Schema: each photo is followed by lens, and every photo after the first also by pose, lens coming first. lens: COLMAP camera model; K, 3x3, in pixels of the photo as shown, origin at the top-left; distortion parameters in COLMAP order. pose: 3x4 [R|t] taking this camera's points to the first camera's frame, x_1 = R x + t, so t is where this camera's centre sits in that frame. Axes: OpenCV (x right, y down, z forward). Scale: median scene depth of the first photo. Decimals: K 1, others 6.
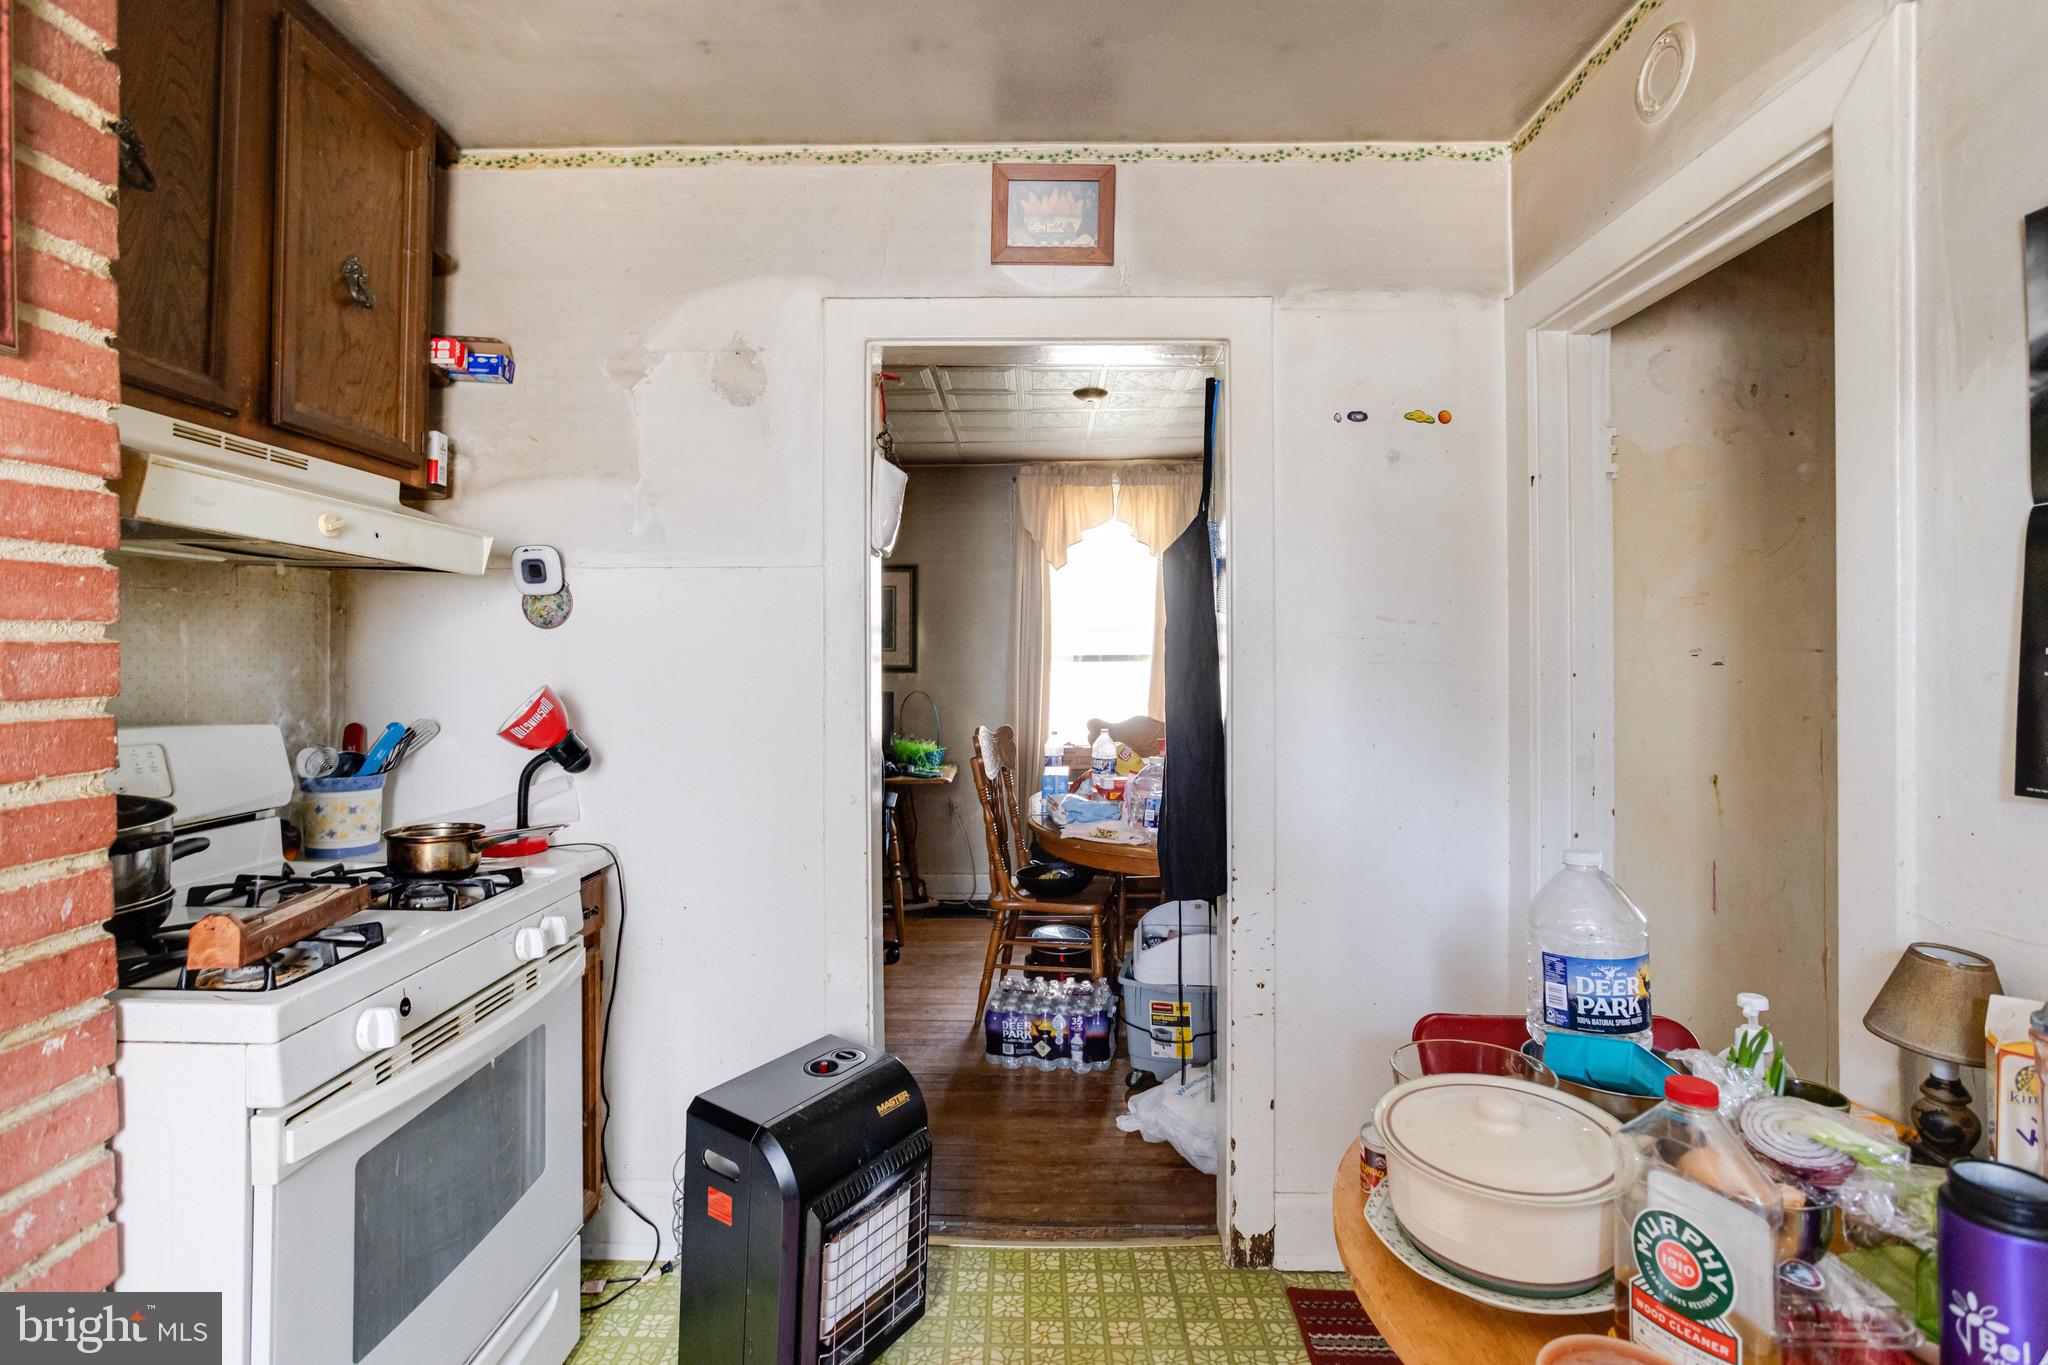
lens RADIAL K [[1009.3, 0, 1022.0], [0, 1009.3, 645.5], [0, 0, 1]] dist [-0.042715, 0.026165]
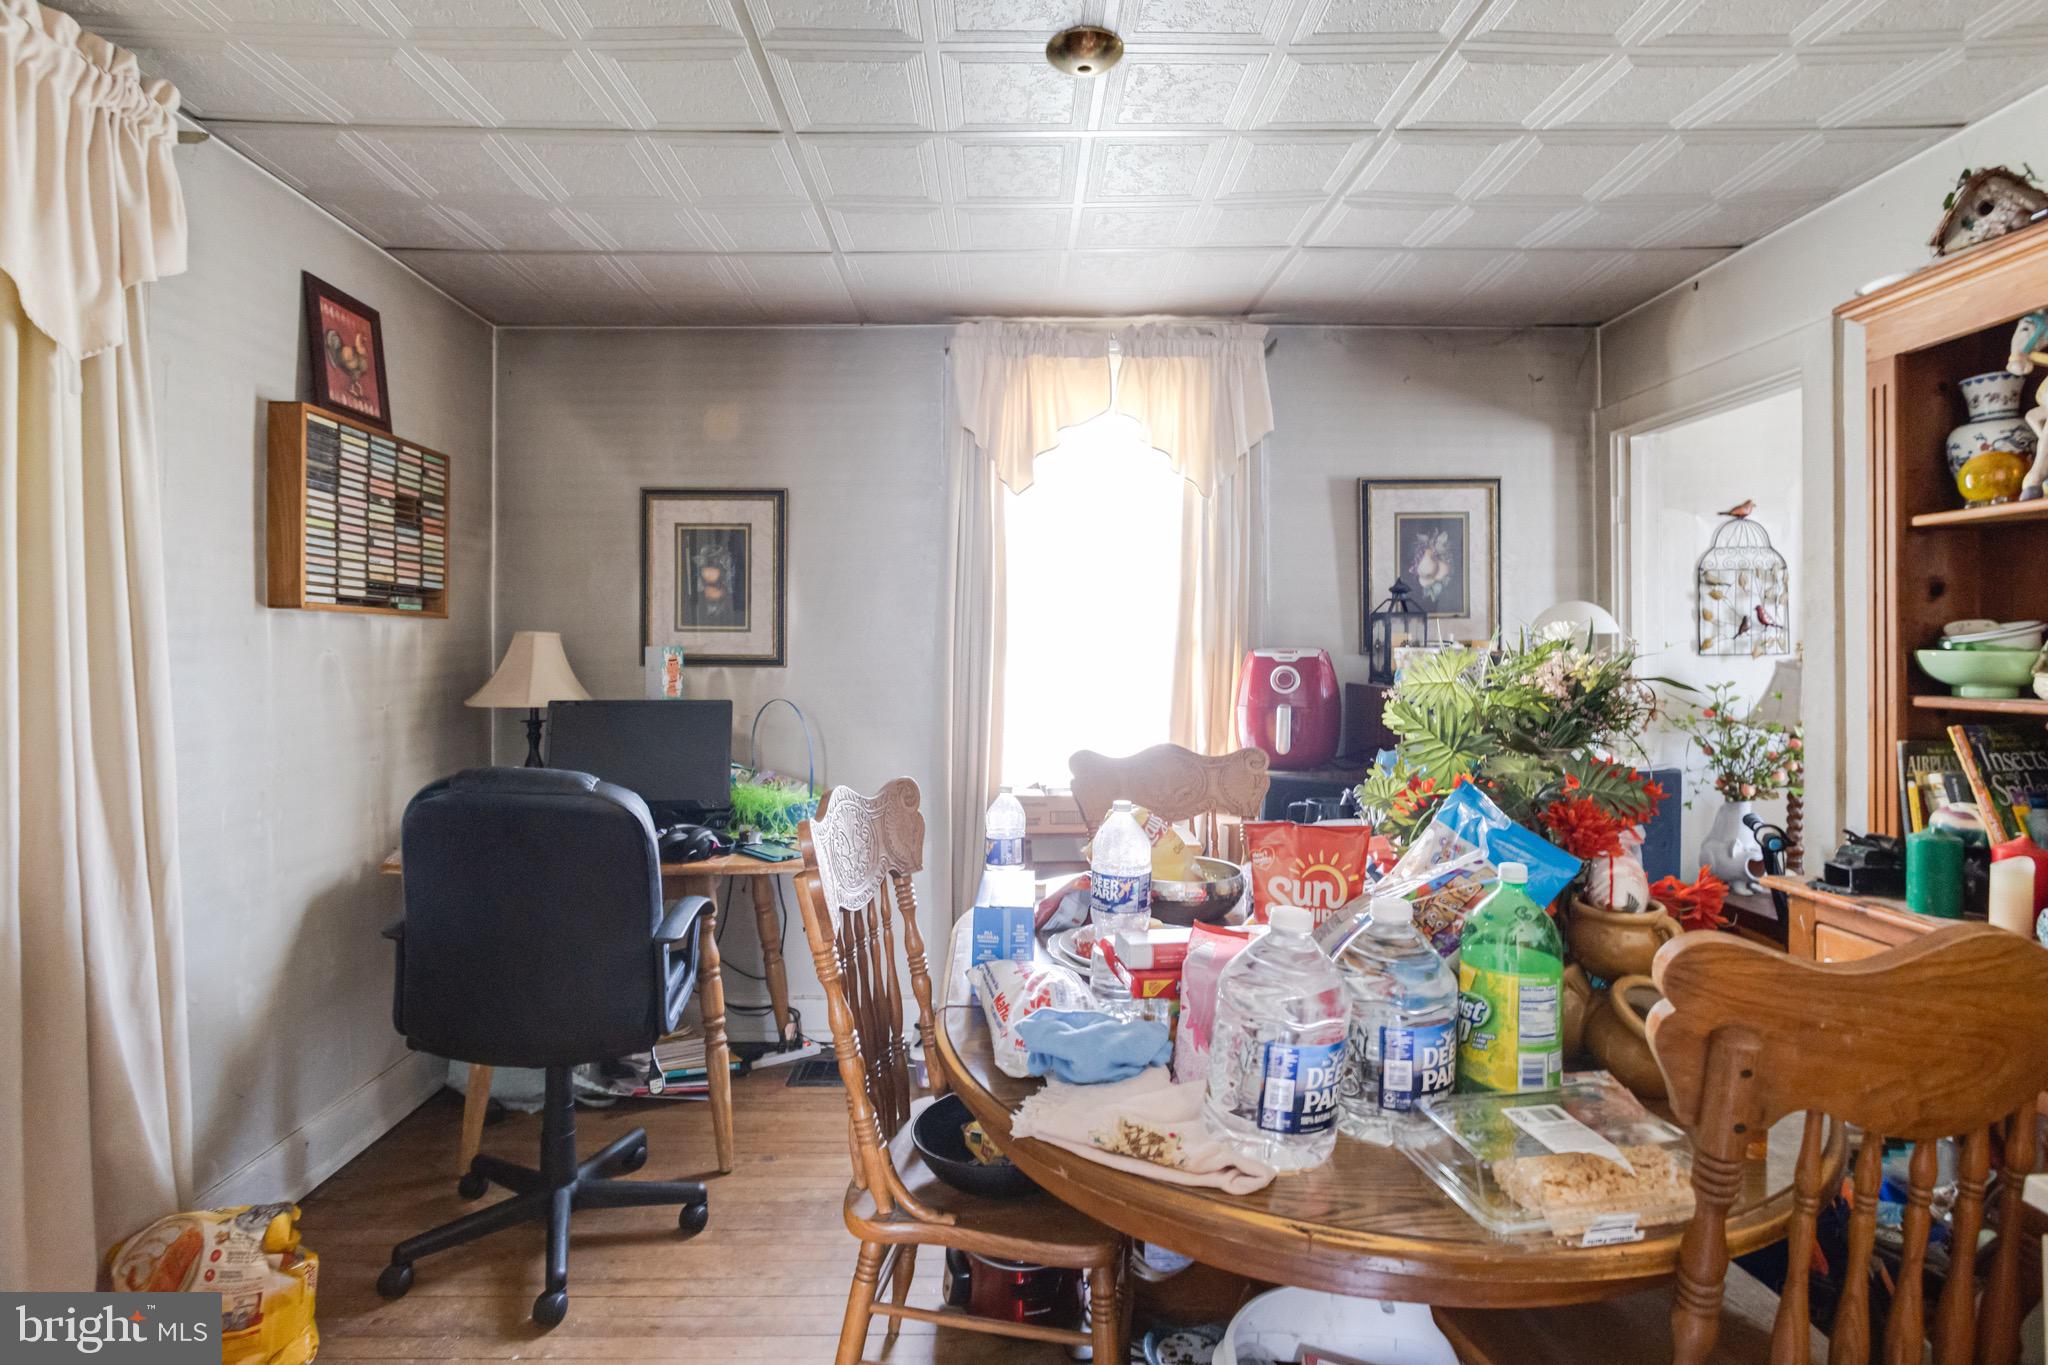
lens RADIAL K [[987.2, 0, 1016.8], [0, 987.2, 675.9], [0, 0, 1]] dist [-0.042993, 0.026689]
pose [[0.999654, 0.000148, 0.026296, 0.046850], [-0.001017, 0.999454, 0.033039, 0.031423], [-0.026277, -0.033054, 0.999108, 1.010685]]
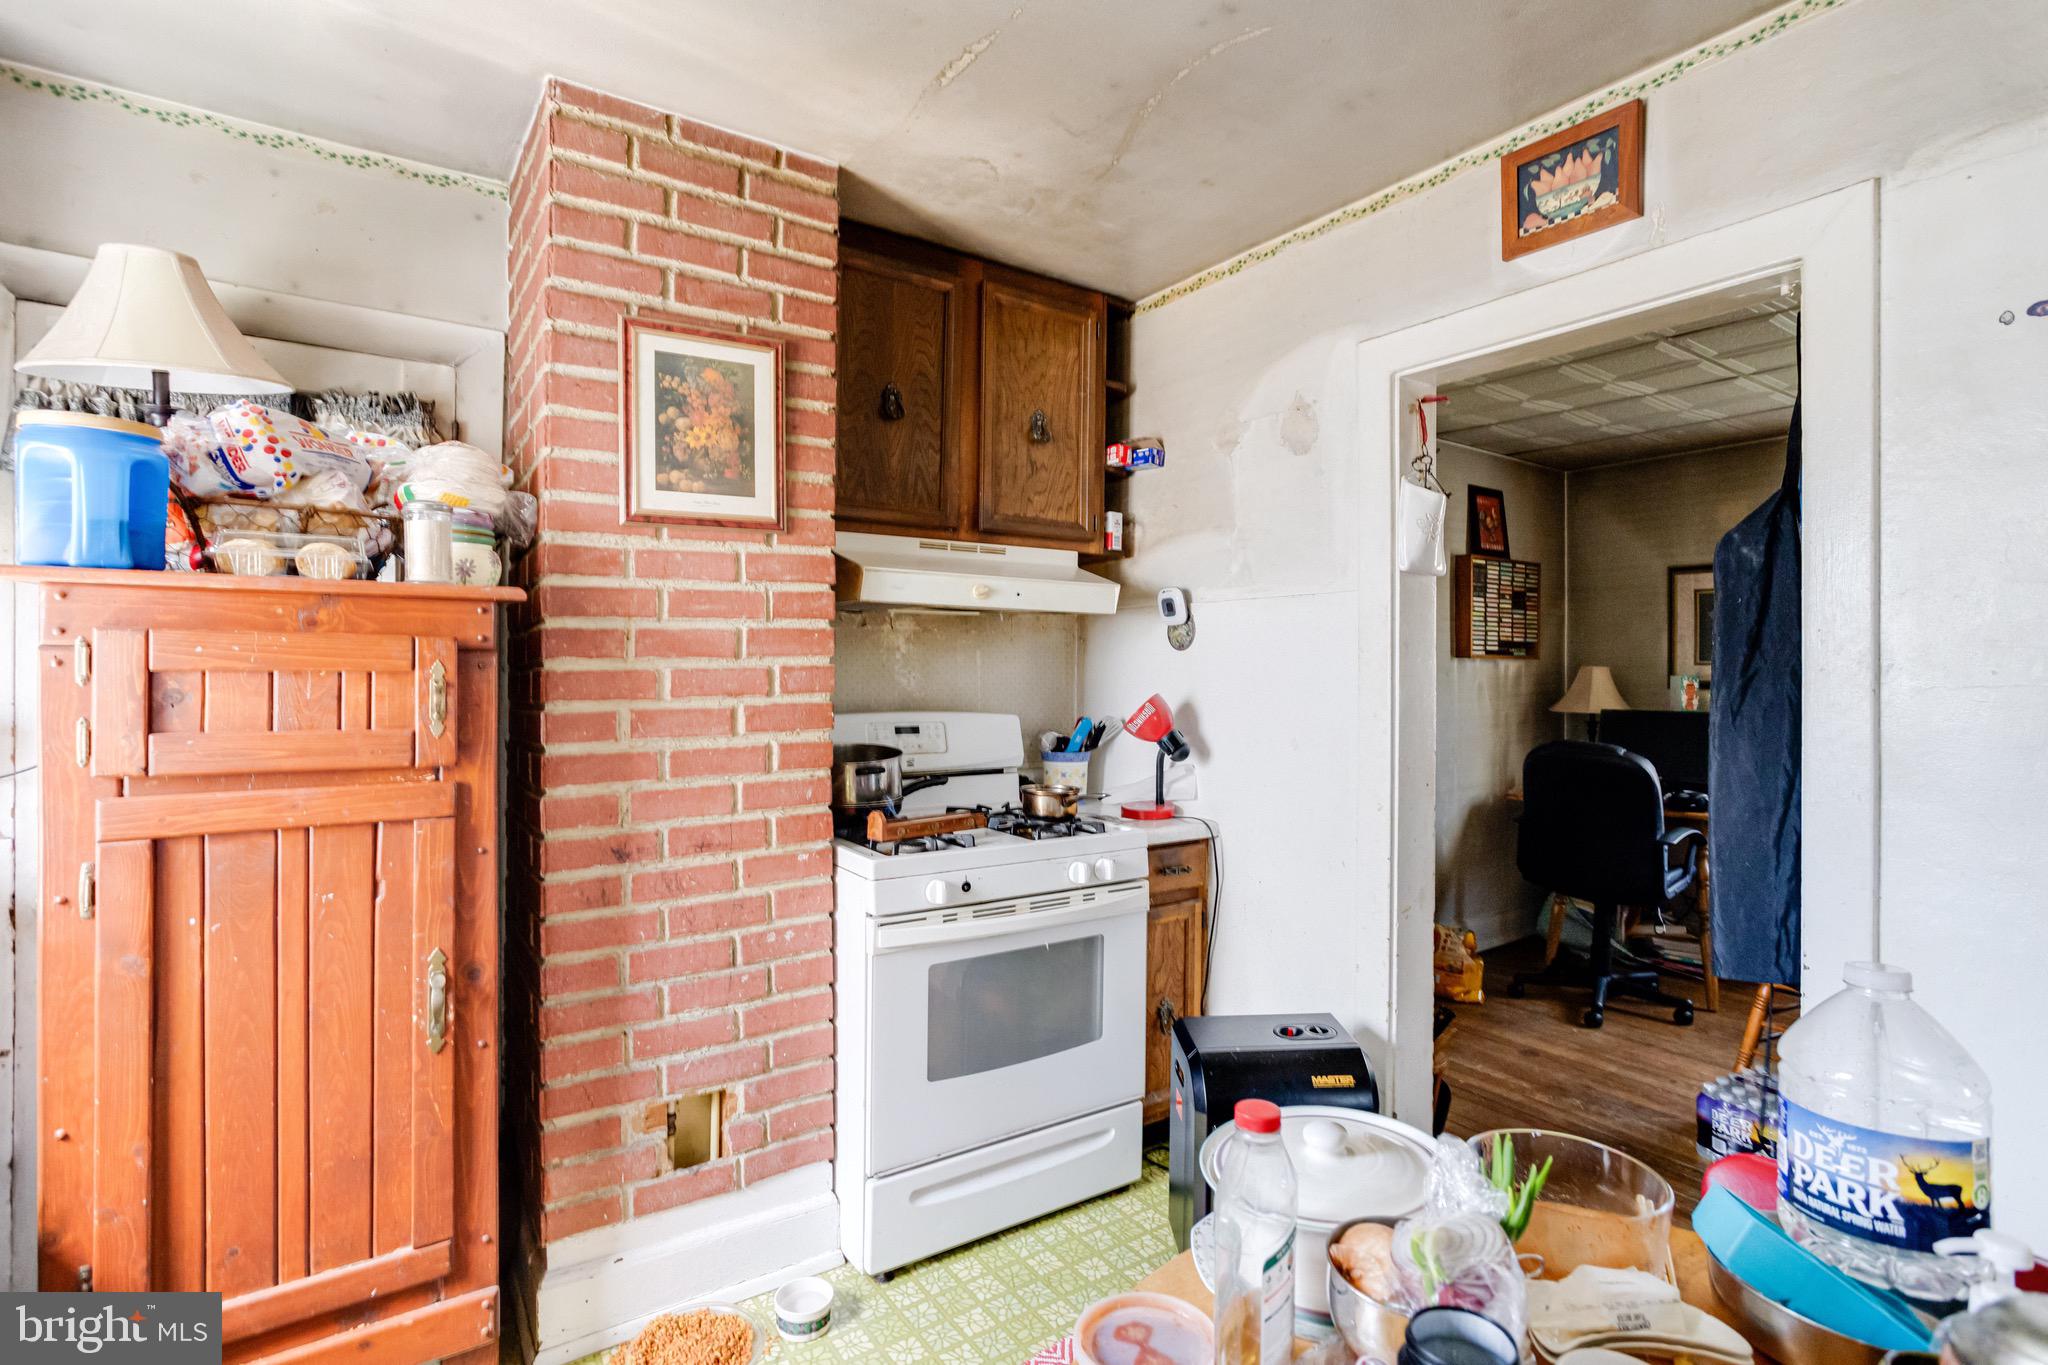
lens RADIAL K [[993.4, 0, 995.6], [0, 993.4, 656.0], [0, 0, 1]] dist [-0.044532, 0.020347]
pose [[0.554597, -0.010231, -0.832056, 0.484742], [0.008517, 0.999942, -0.006618, -0.003639], [0.832075, -0.003416, 0.554652, 0.084733]]
